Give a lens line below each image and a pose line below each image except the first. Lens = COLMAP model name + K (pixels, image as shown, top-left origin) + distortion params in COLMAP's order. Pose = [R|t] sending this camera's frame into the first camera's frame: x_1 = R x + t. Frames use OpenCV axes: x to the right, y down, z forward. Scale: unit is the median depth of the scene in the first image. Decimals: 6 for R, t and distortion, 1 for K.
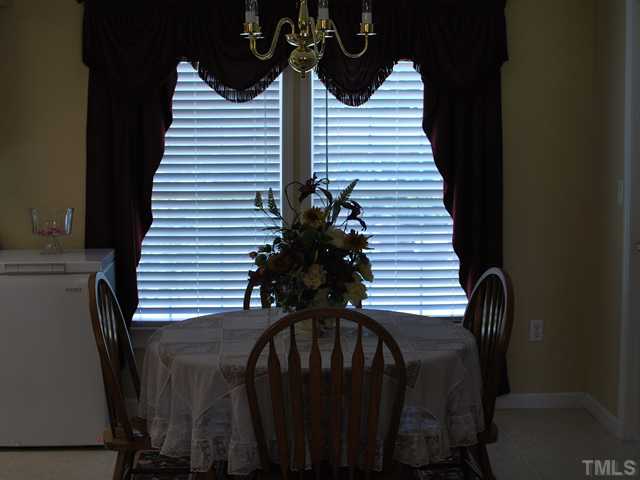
lens RADIAL K [[1326.2, 0, 320.0], [0, 1326.2, 240.0], [0, 0, 1]] dist [-0.057403, 0.195589]
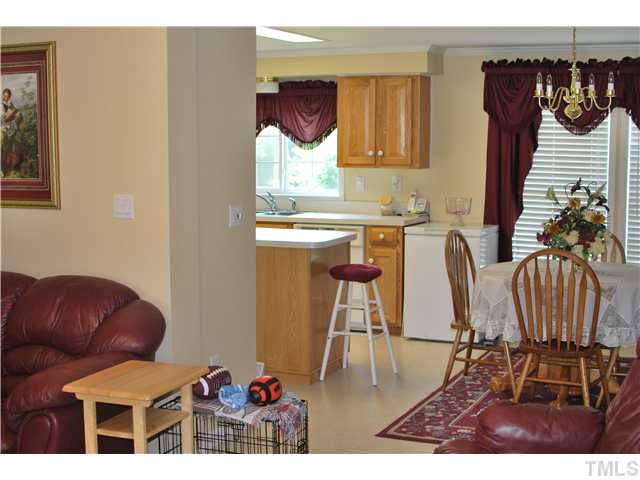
lens RADIAL K [[1326.2, 0, 320.0], [0, 1326.2, 240.0], [0, 0, 1]] dist [-0.057403, 0.195589]
pose [[0.897828, 0.057313, -0.436600, 0.353722], [-0.066999, 0.997730, -0.006806, 0.050752], [0.435219, 0.035363, 0.899630, -0.532988]]
